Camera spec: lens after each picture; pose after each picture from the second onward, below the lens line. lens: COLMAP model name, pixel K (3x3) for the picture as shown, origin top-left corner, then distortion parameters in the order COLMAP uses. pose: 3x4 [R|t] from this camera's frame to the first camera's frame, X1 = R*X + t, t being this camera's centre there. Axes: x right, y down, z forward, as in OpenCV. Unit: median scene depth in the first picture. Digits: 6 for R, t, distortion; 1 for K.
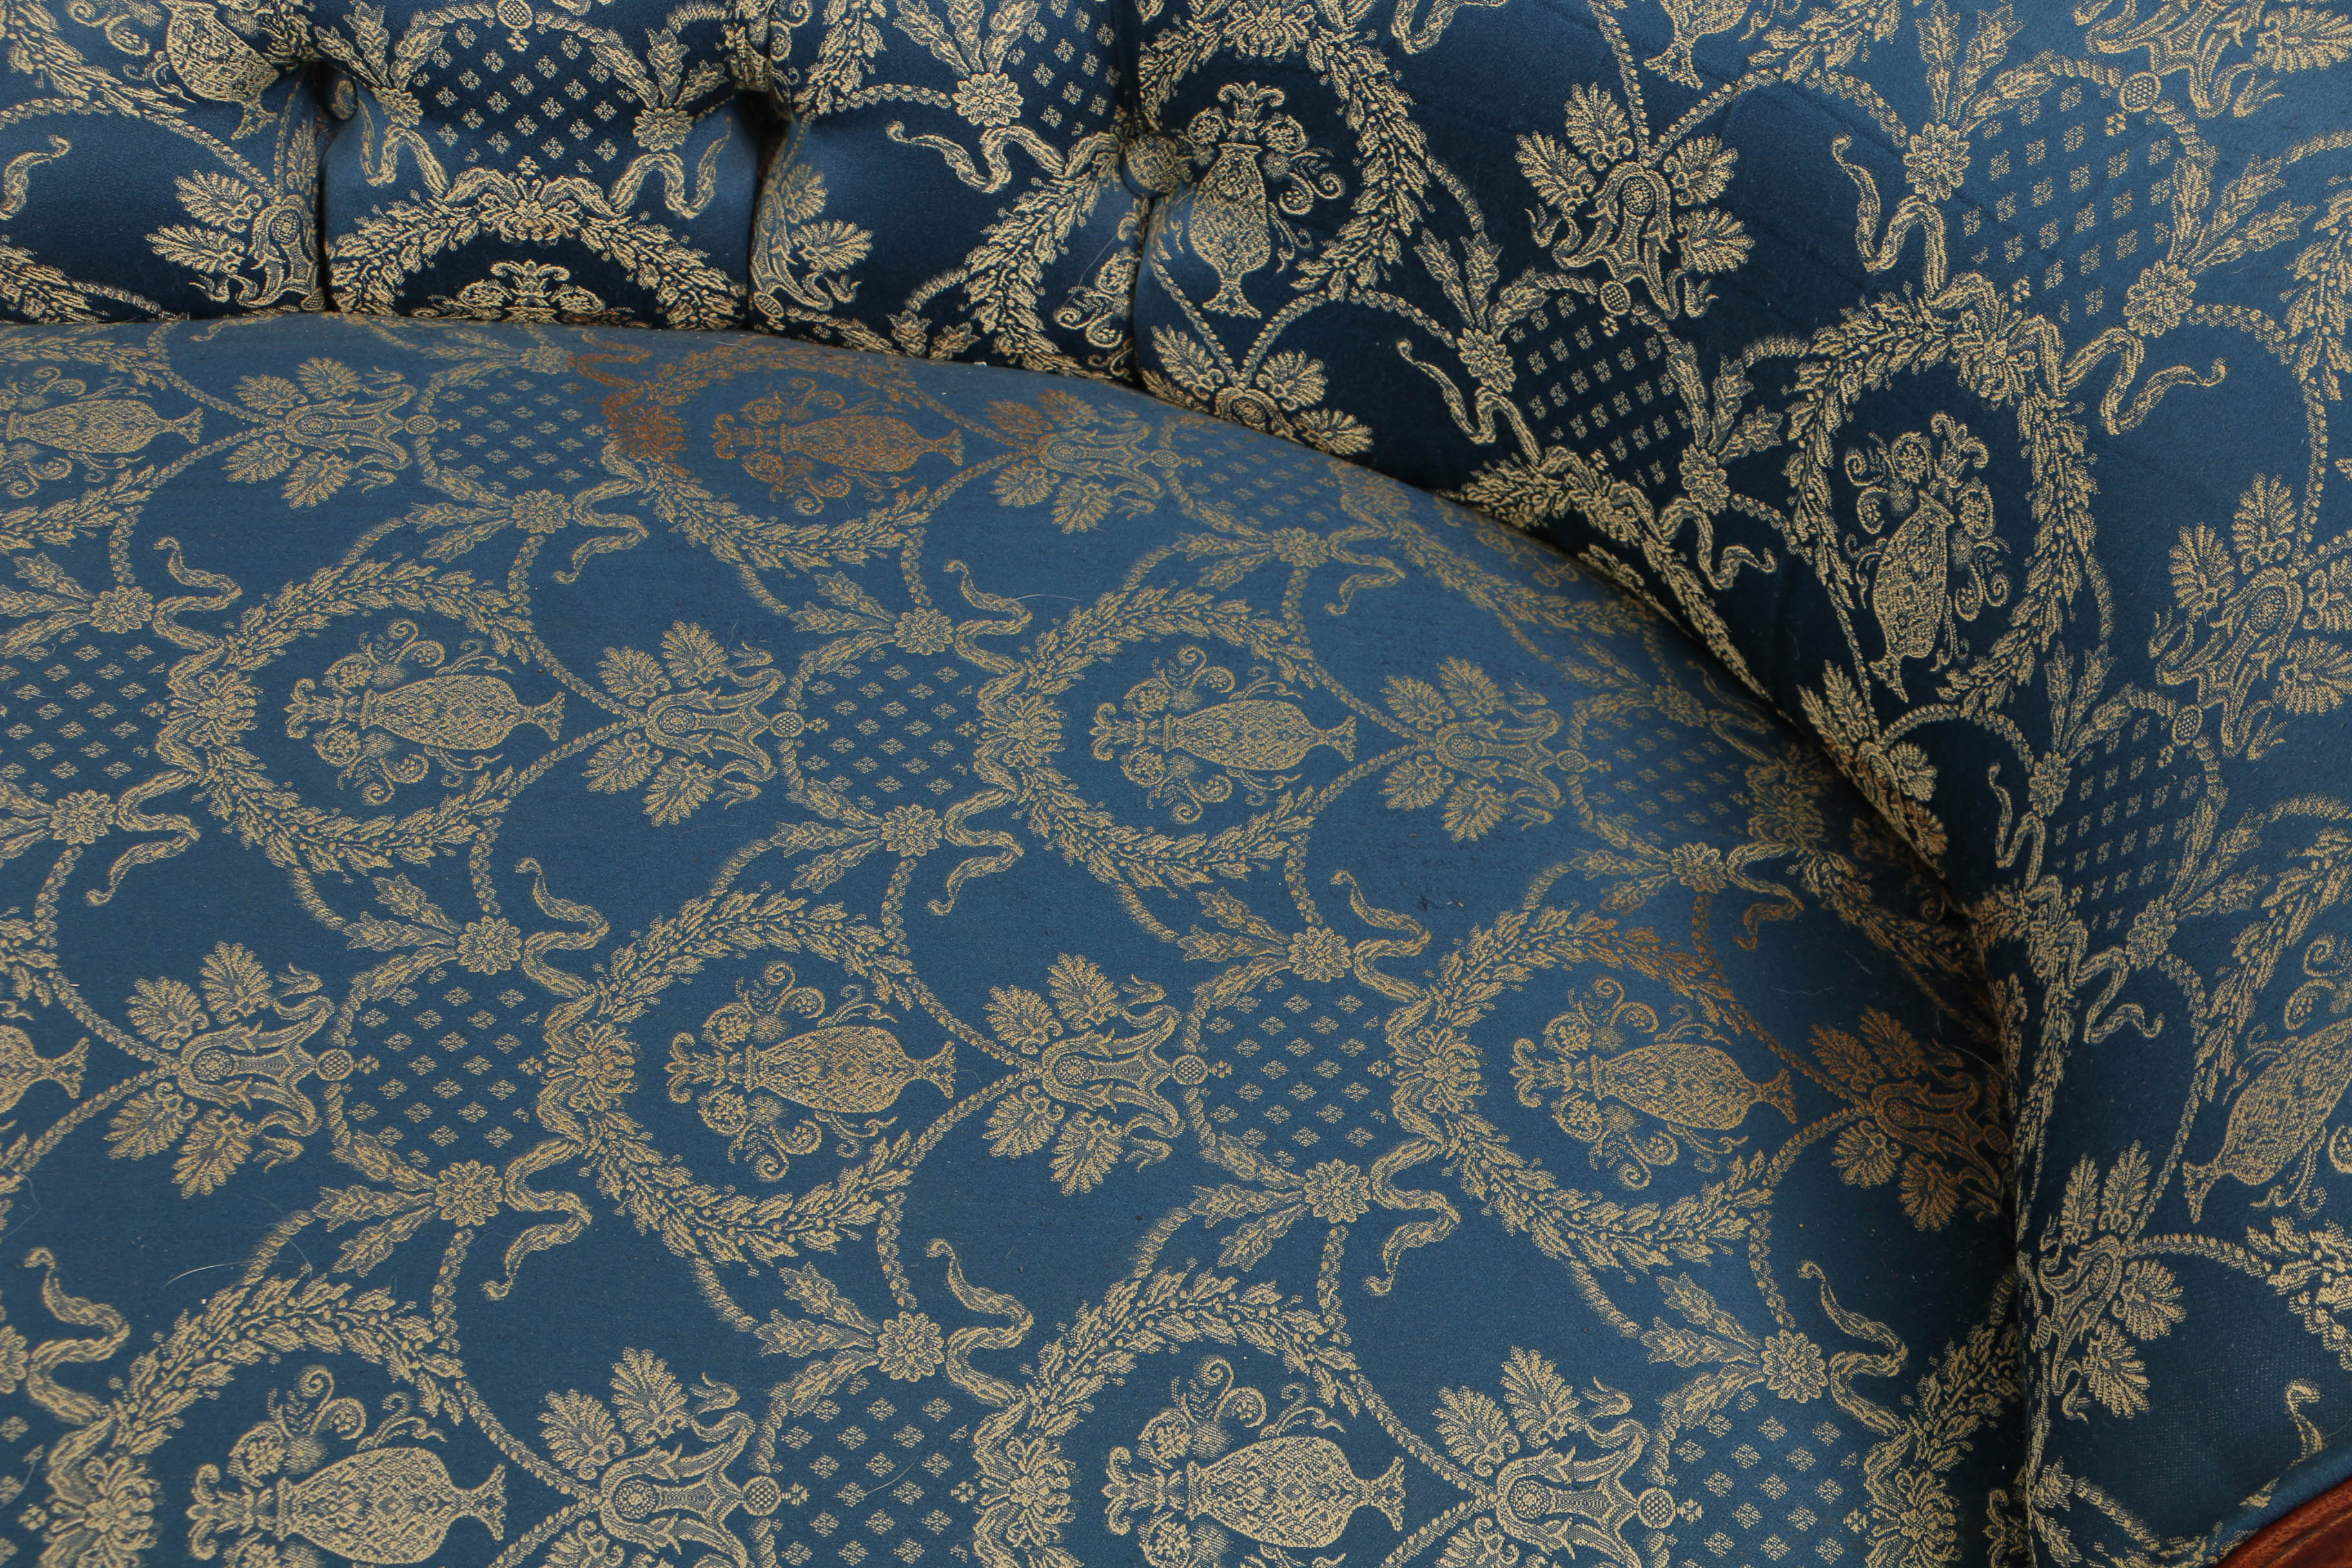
lens RADIAL K [[5082.1, 0, 1175.9], [0, 5082.1, 789.0], [0, 0, 1]] dist [0.323837, 0.000000]
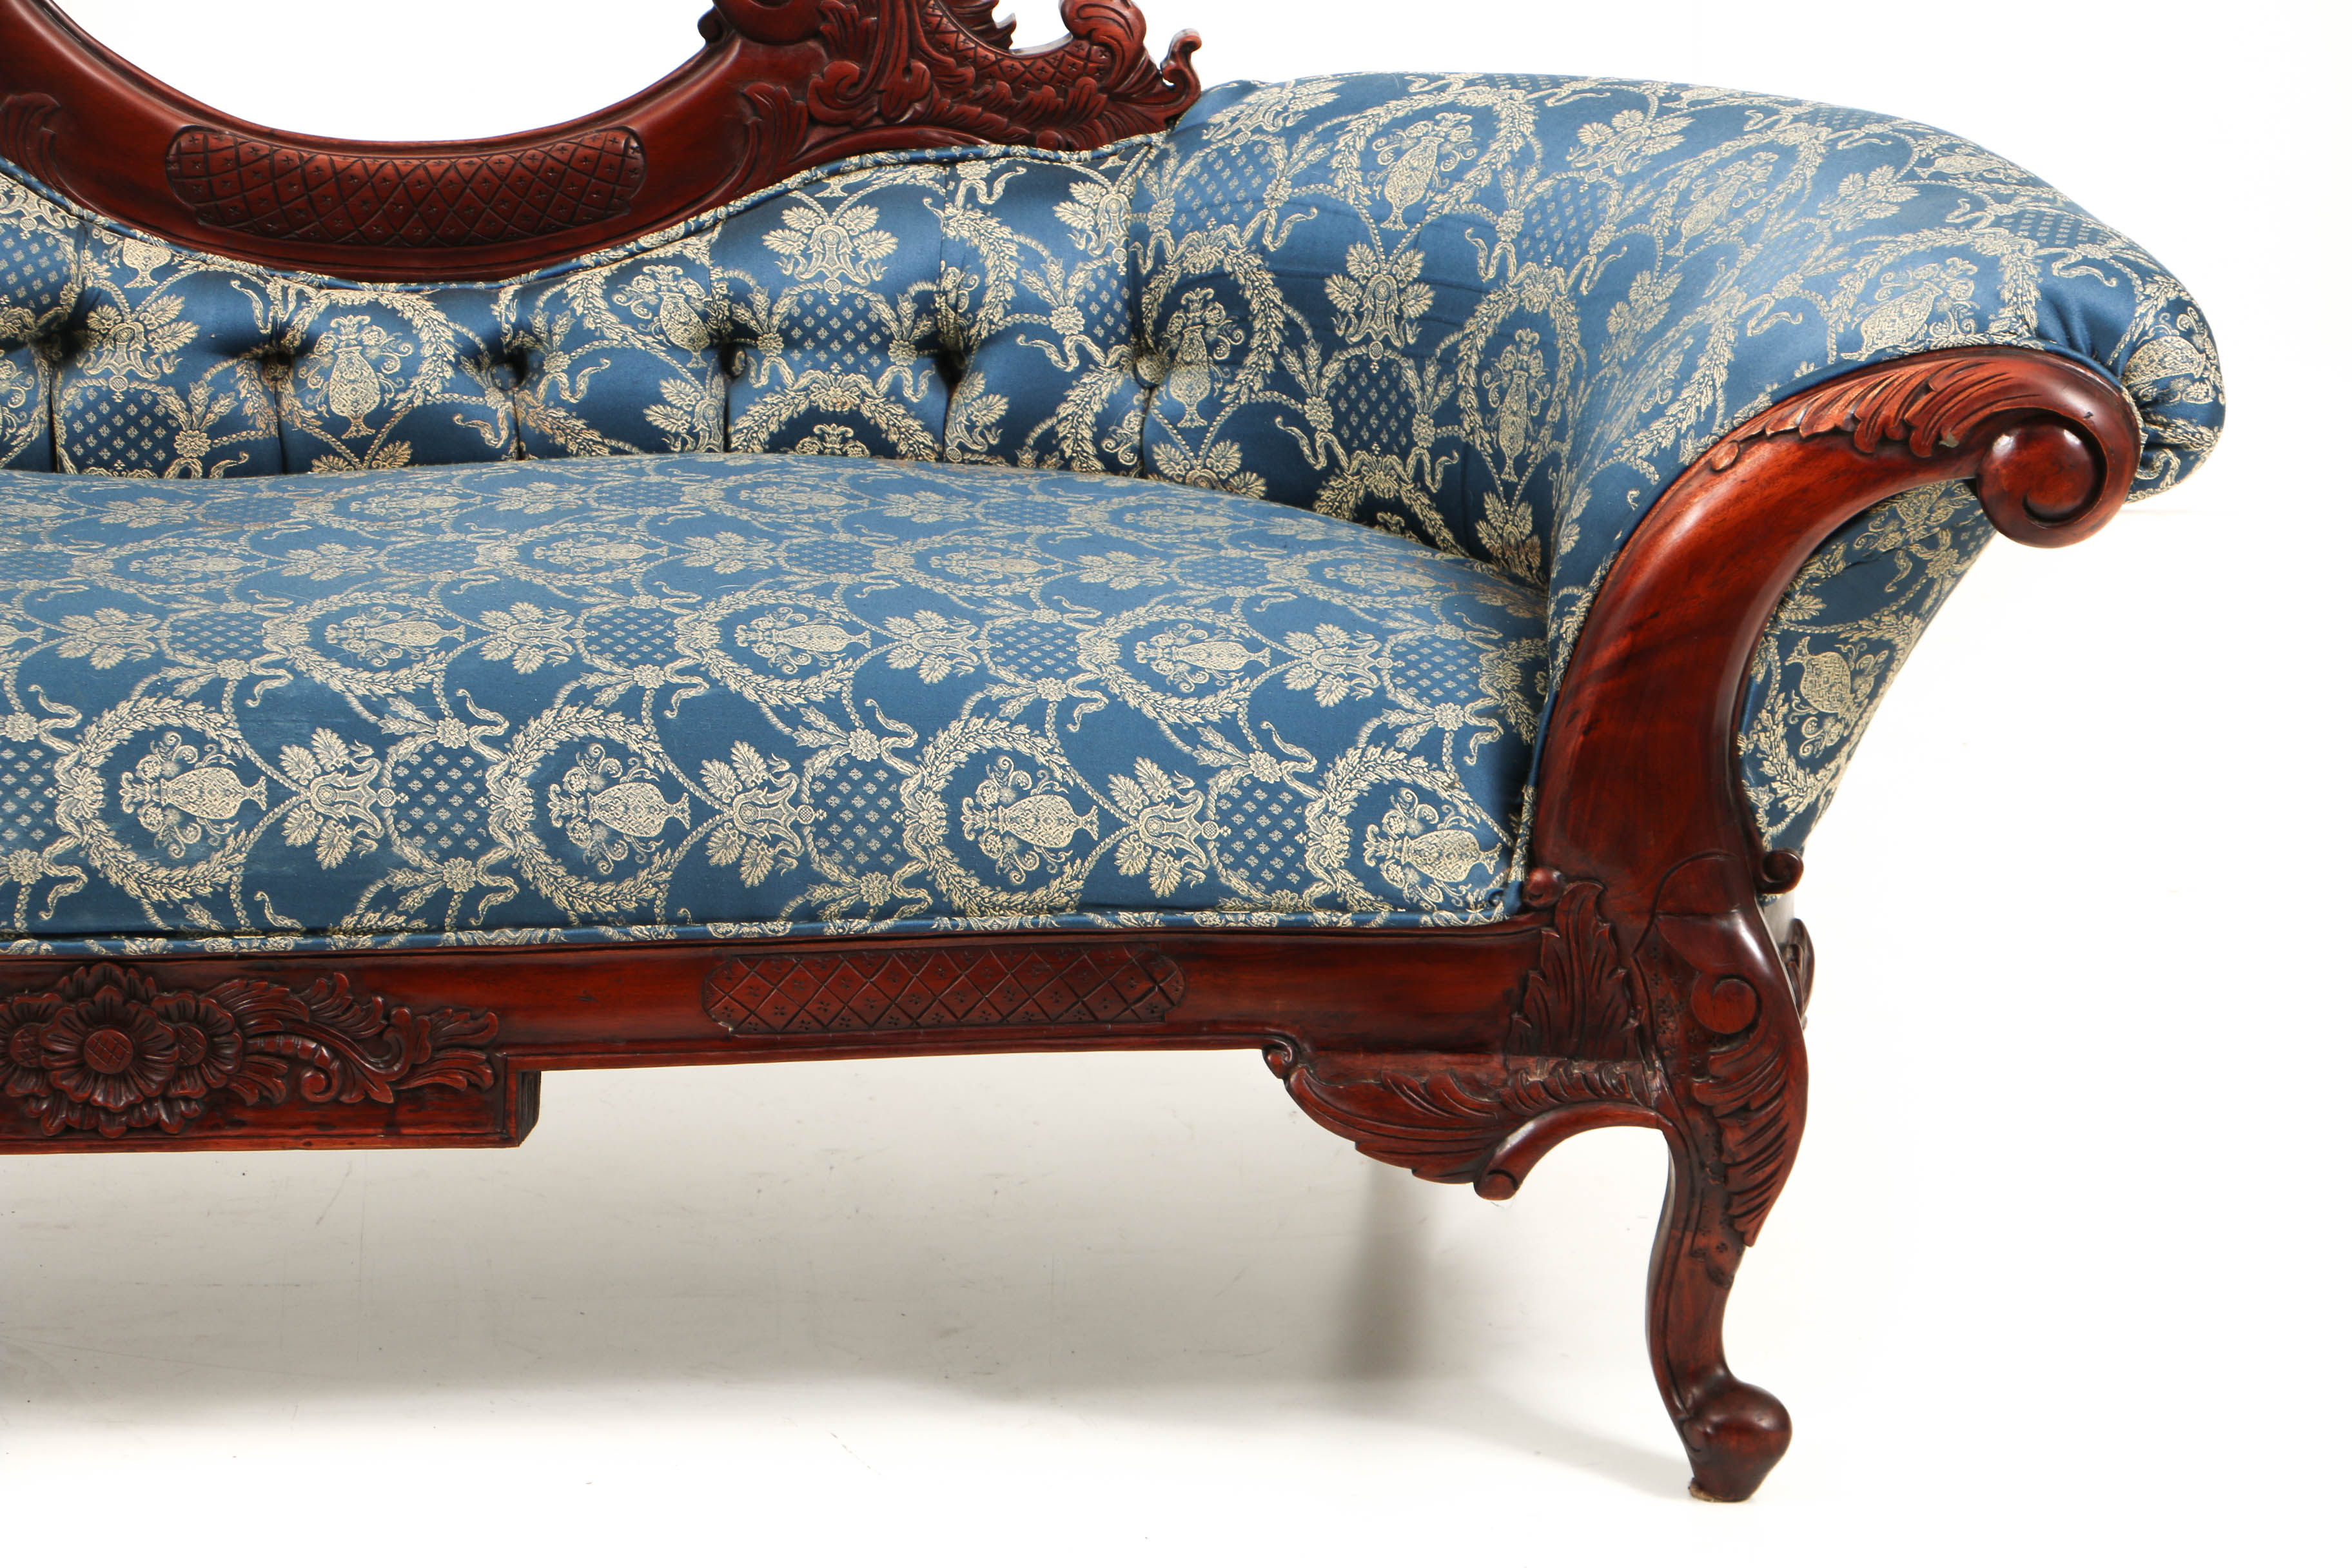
lens RADIAL K [[9416.7, 0, 1178.5], [0, 9416.7, 797.7], [0, 0, 1]] dist [1.229090, 0.000000]
pose [[0.999690, -0.024811, -0.001894, 0.009224], [0.020574, 0.866962, -0.497949, 1.869574], [0.013997, 0.497756, 0.867204, -2.112850]]
